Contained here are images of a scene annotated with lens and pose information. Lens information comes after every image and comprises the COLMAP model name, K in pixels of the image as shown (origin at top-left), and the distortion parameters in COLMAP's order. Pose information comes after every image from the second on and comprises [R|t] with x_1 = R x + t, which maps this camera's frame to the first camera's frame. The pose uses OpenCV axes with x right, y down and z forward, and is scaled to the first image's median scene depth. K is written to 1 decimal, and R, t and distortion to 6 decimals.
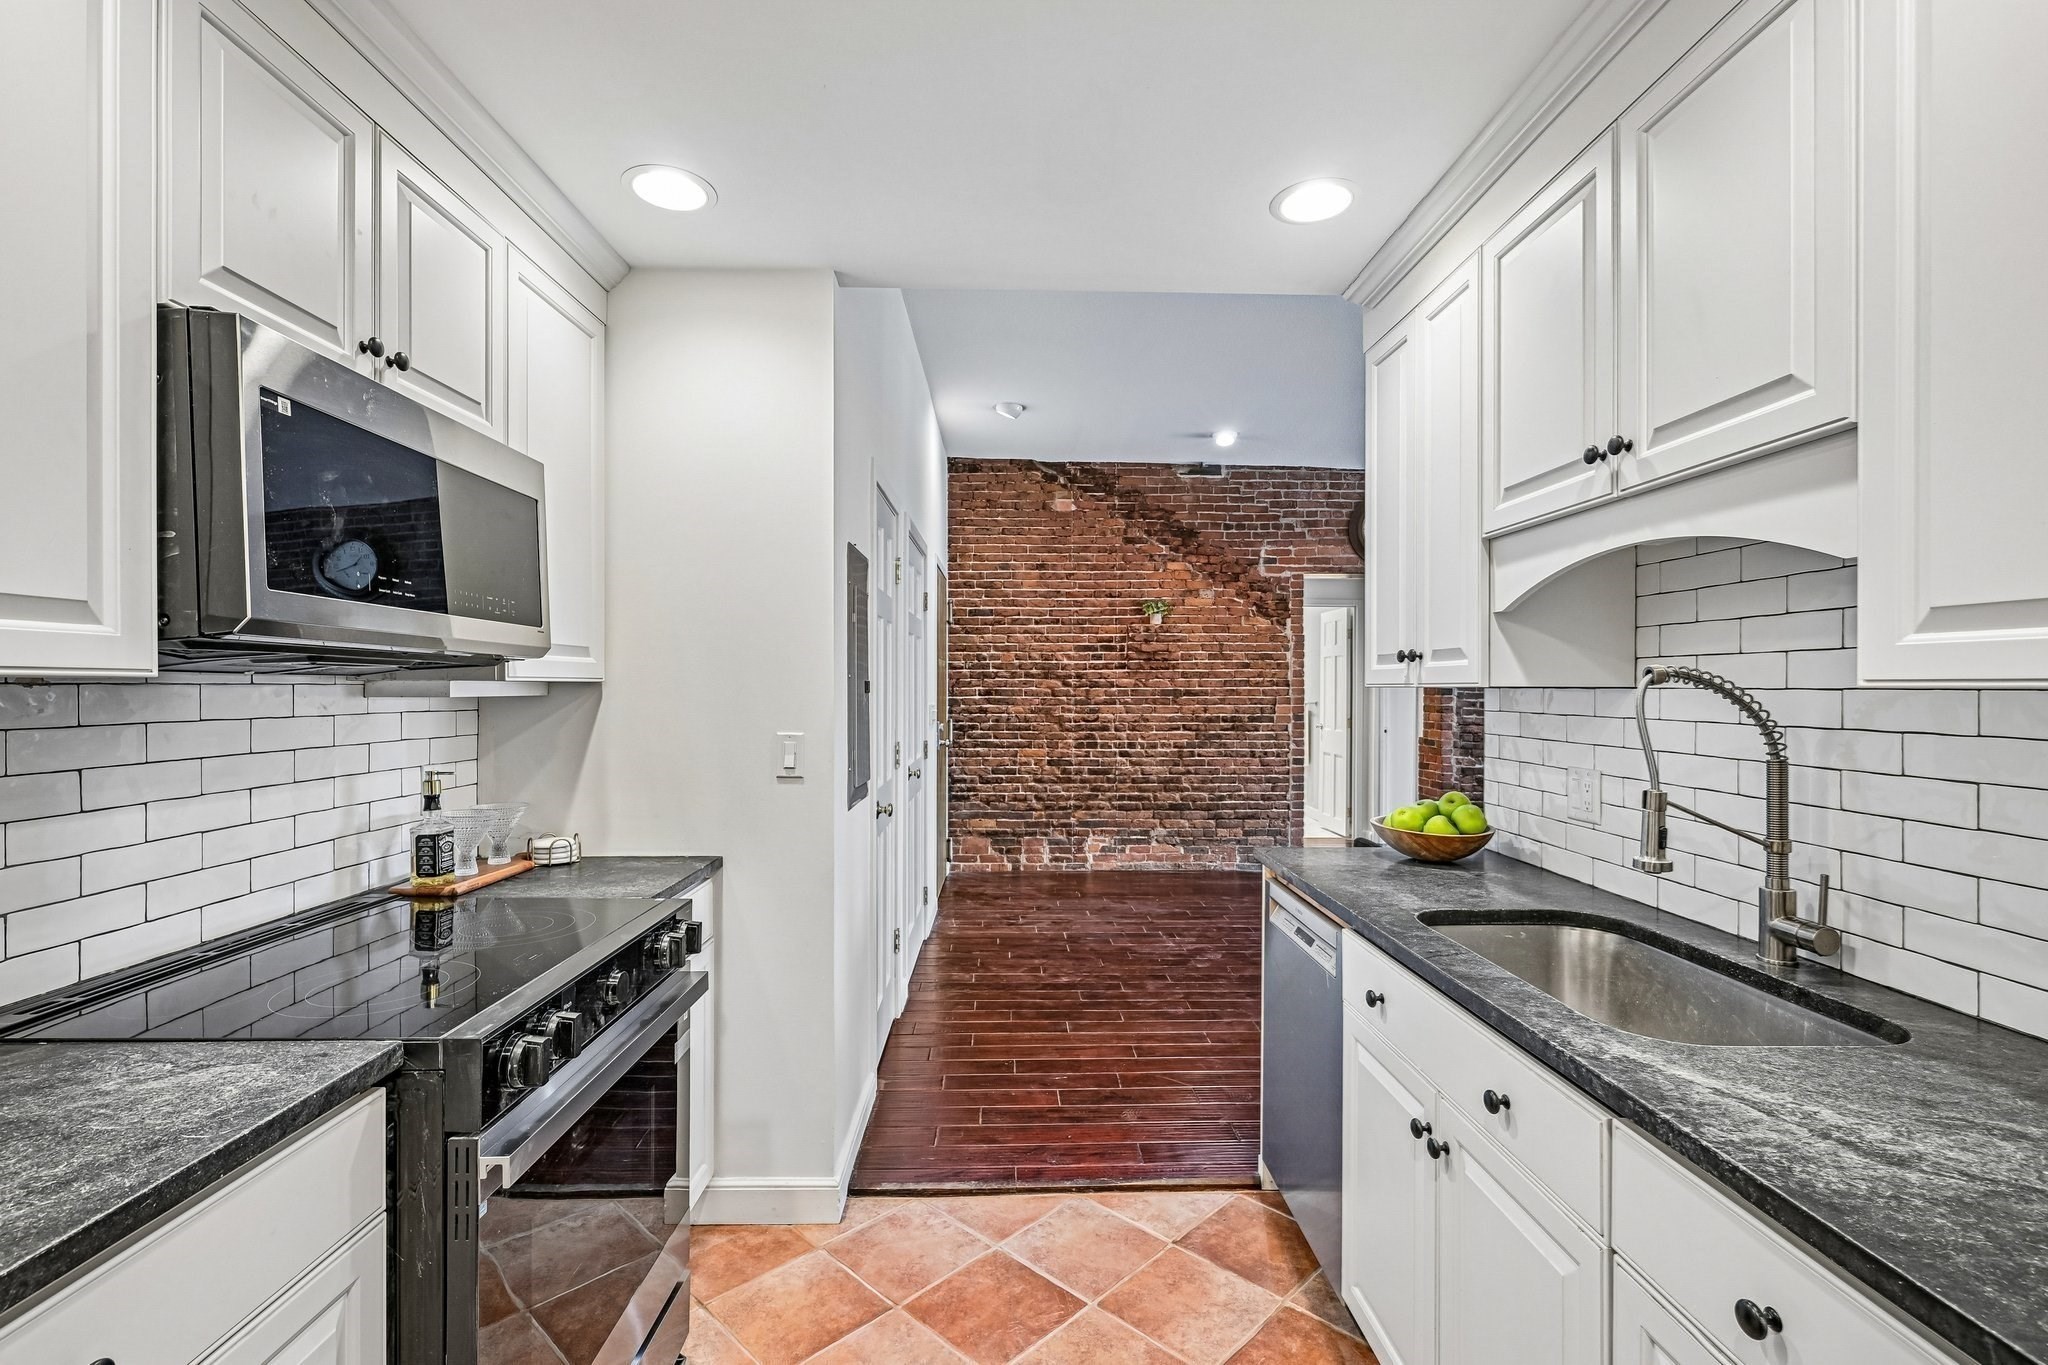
lens RADIAL K [[919.1, 0, 1029.2], [0, 919.1, 684.7], [0, 0, 1]] dist [-0.000124, 0.000746]
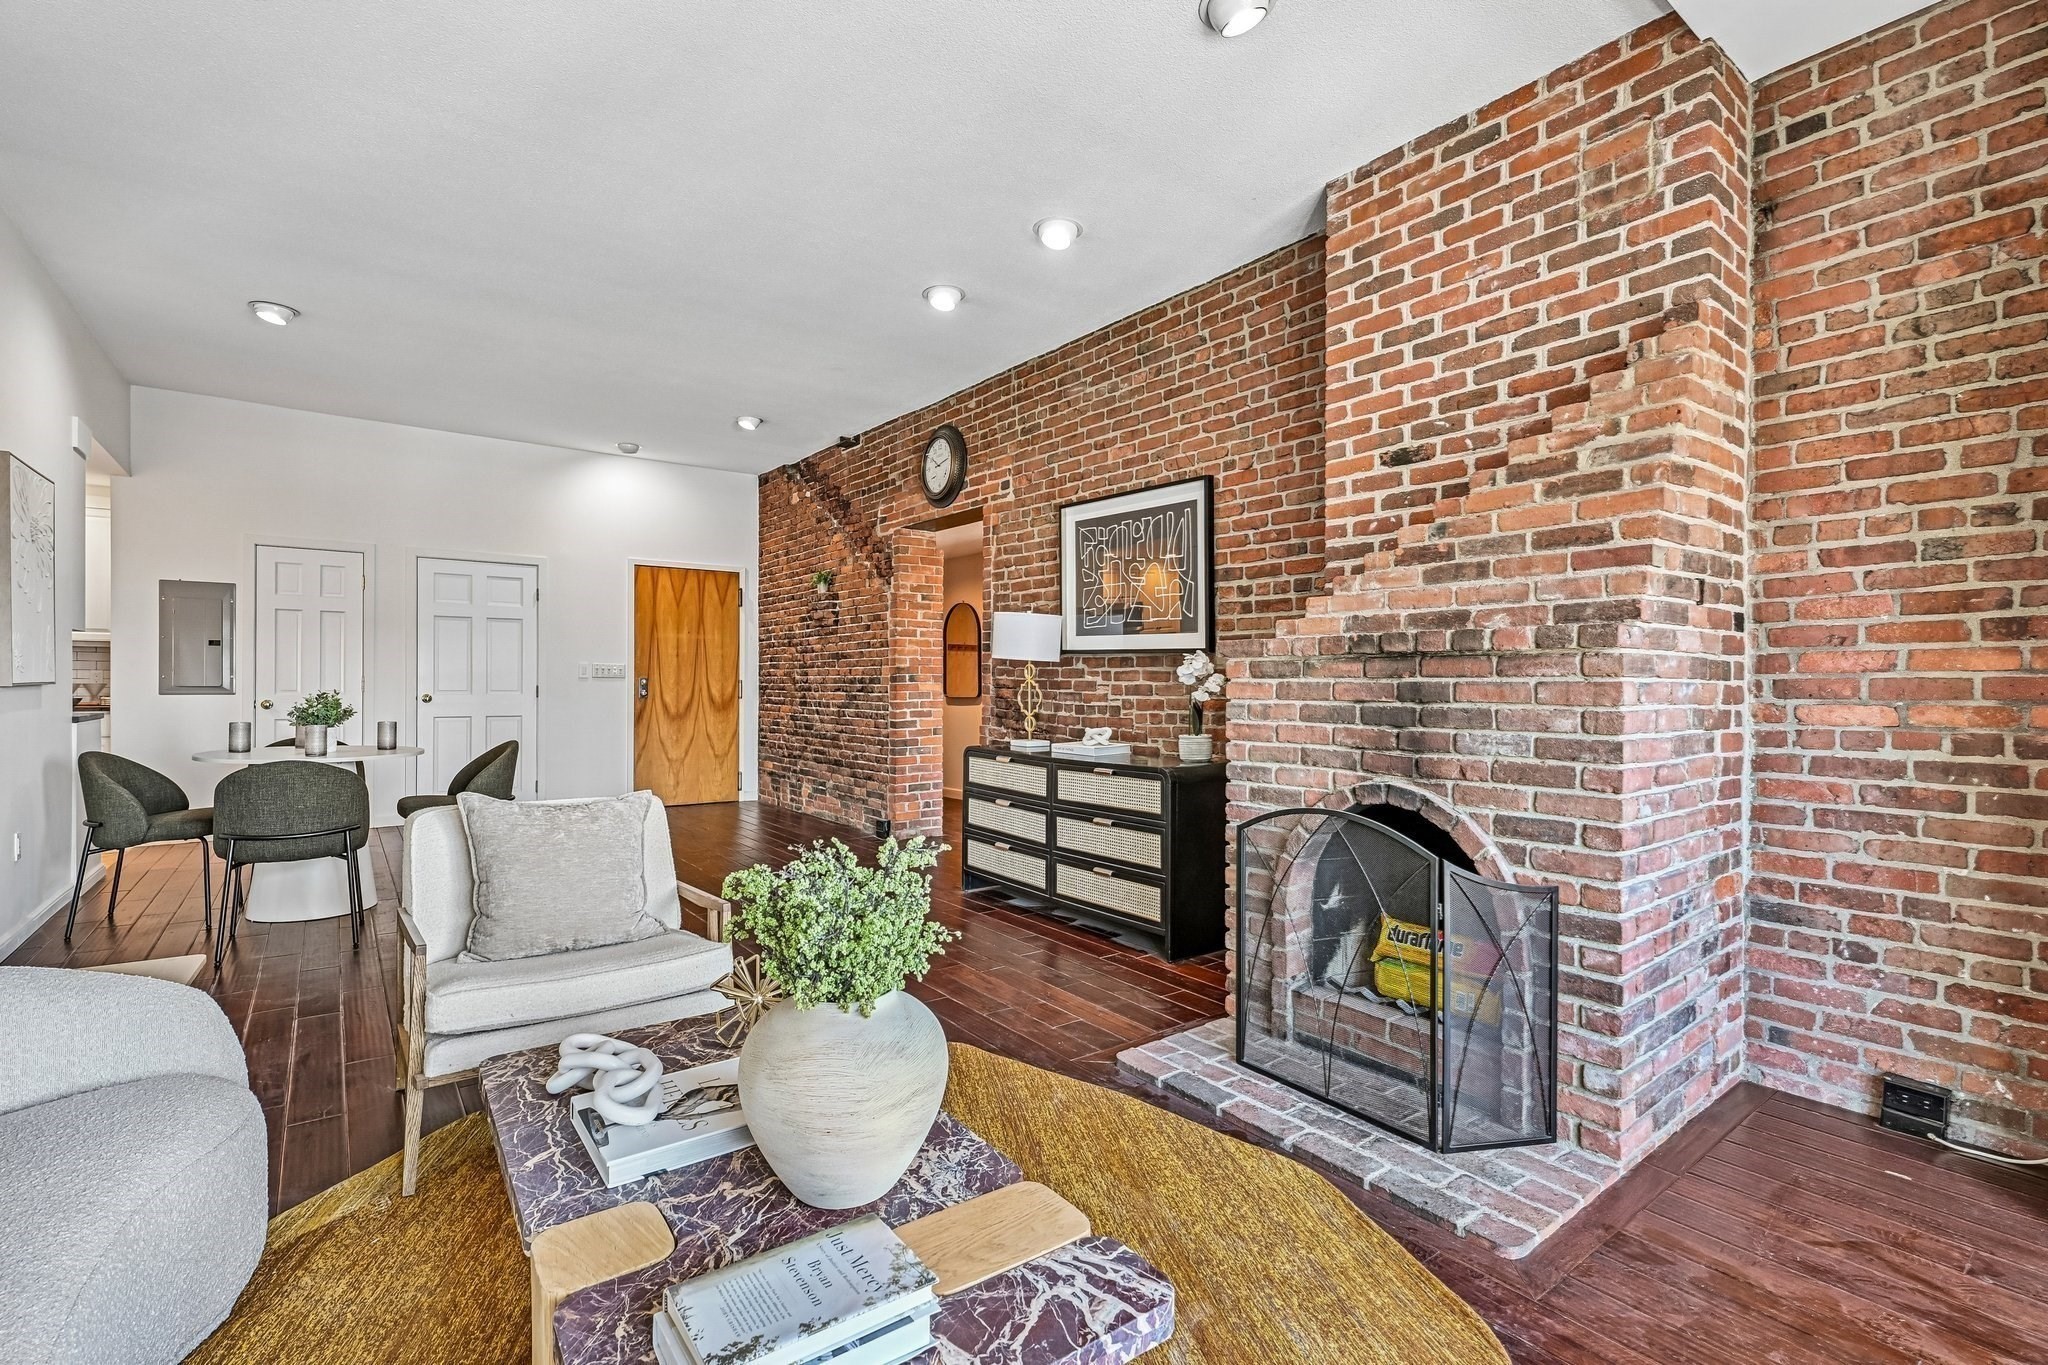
lens RADIAL K [[919.1, 0, 1026.2], [0, 919.1, 685.6], [0, 0, 1]] dist [-0.000124, 0.000746]
pose [[0.580586, 0.002231, -0.814196, 1.161313], [-0.001528, 0.999997, 0.001651, 0.041069], [0.814197, 0.000285, 0.580588, 0.557586]]
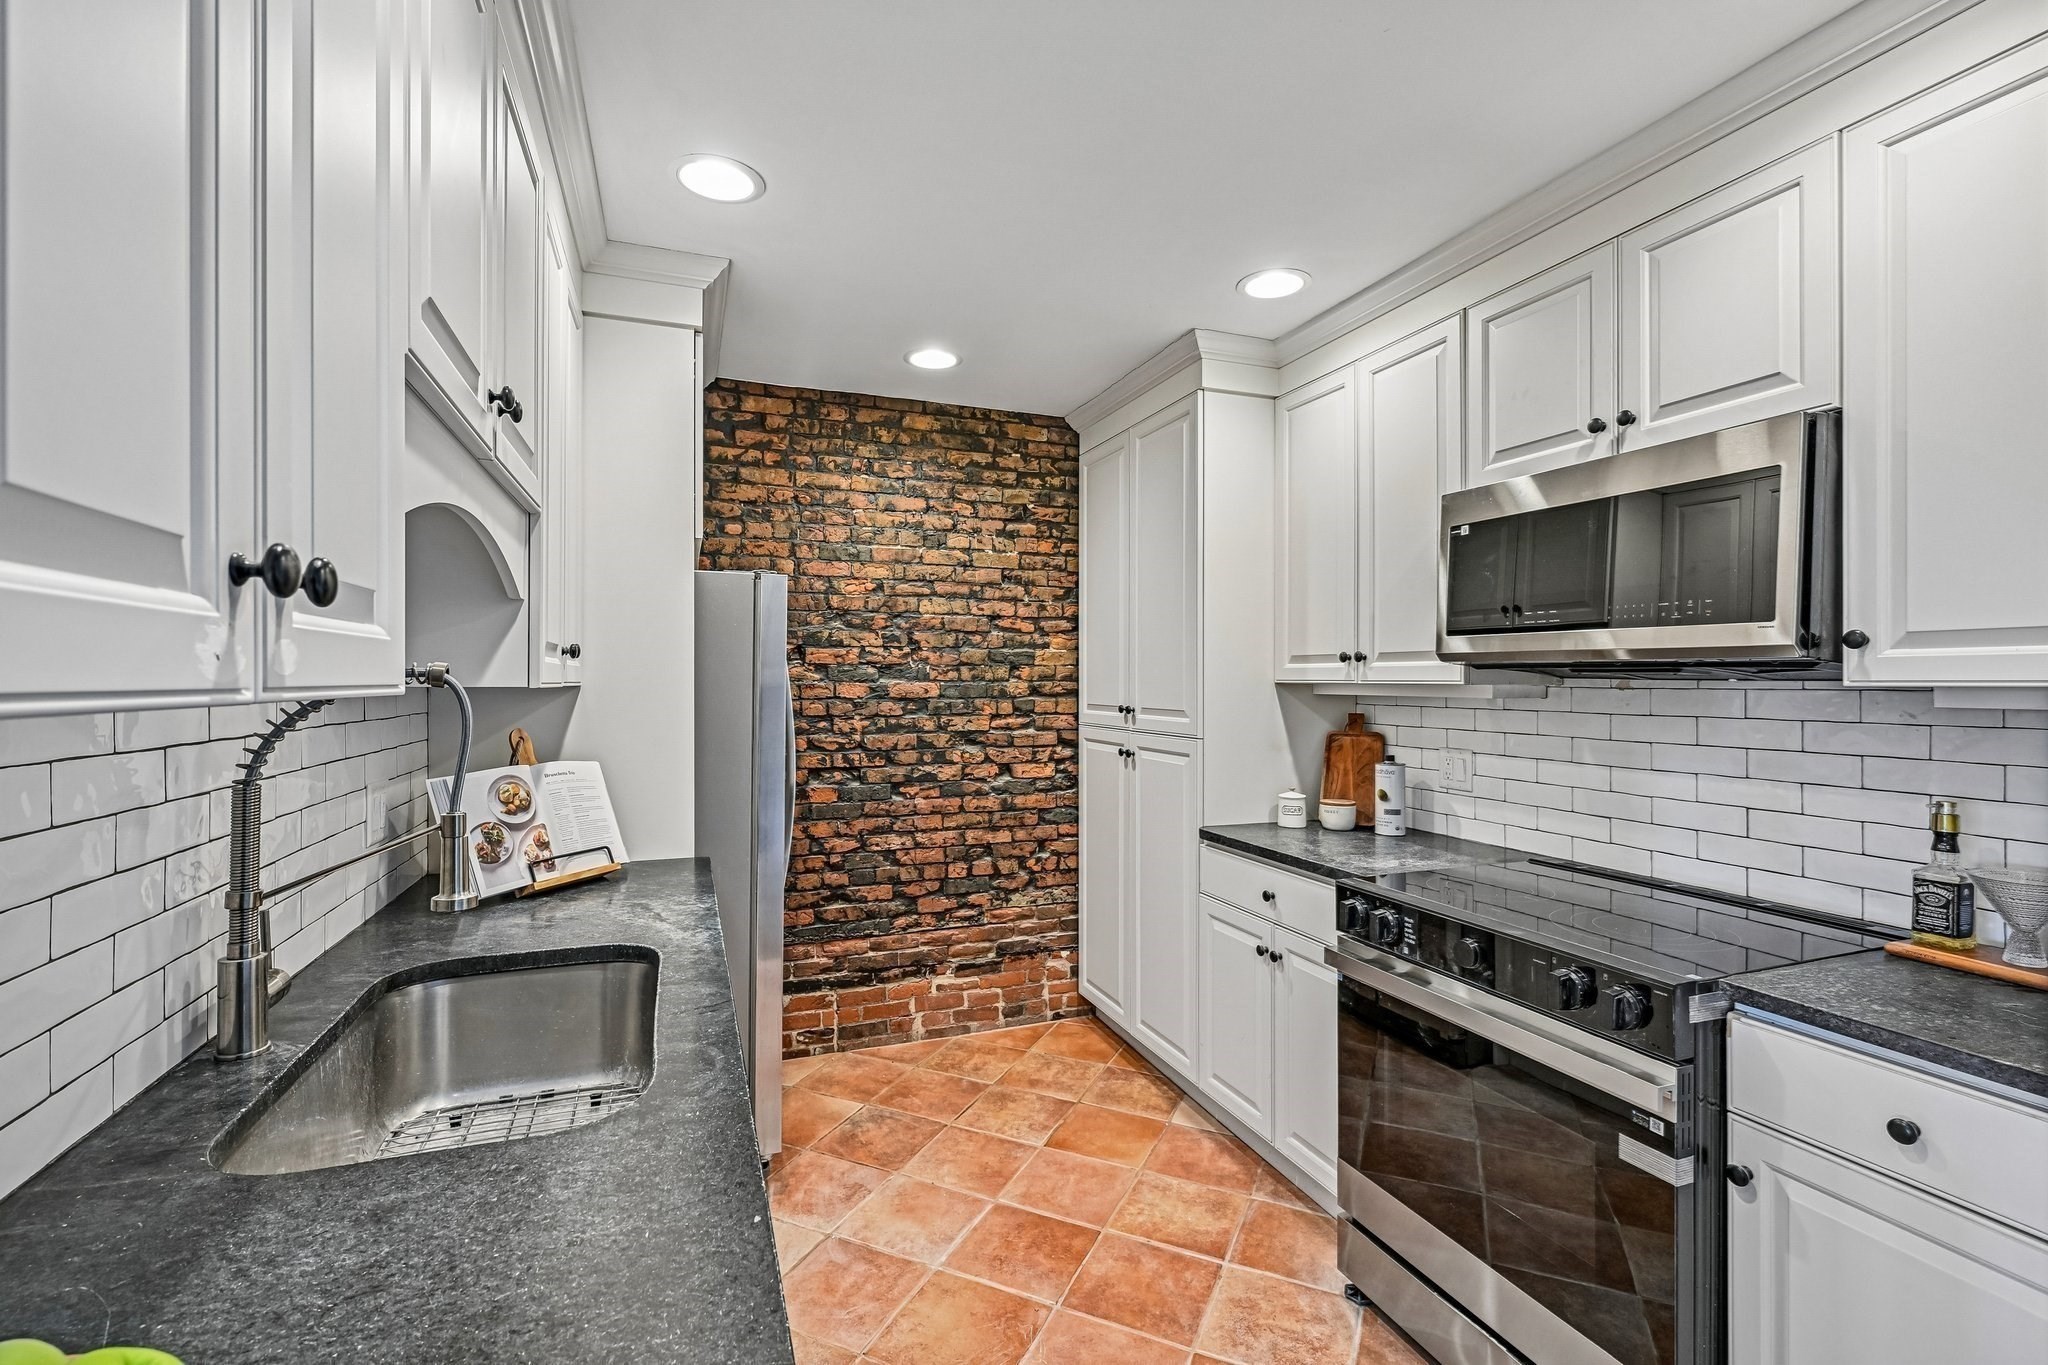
lens RADIAL K [[919.1, 0, 1022.6], [0, 919.1, 678.9], [0, 0, 1]] dist [-0.000124, 0.000746]
pose [[-0.944036, -0.004539, -0.329812, 0.101765], [-0.003196, 0.999984, -0.004614, -0.001292], [0.329828, -0.003302, -0.944035, 0.426382]]
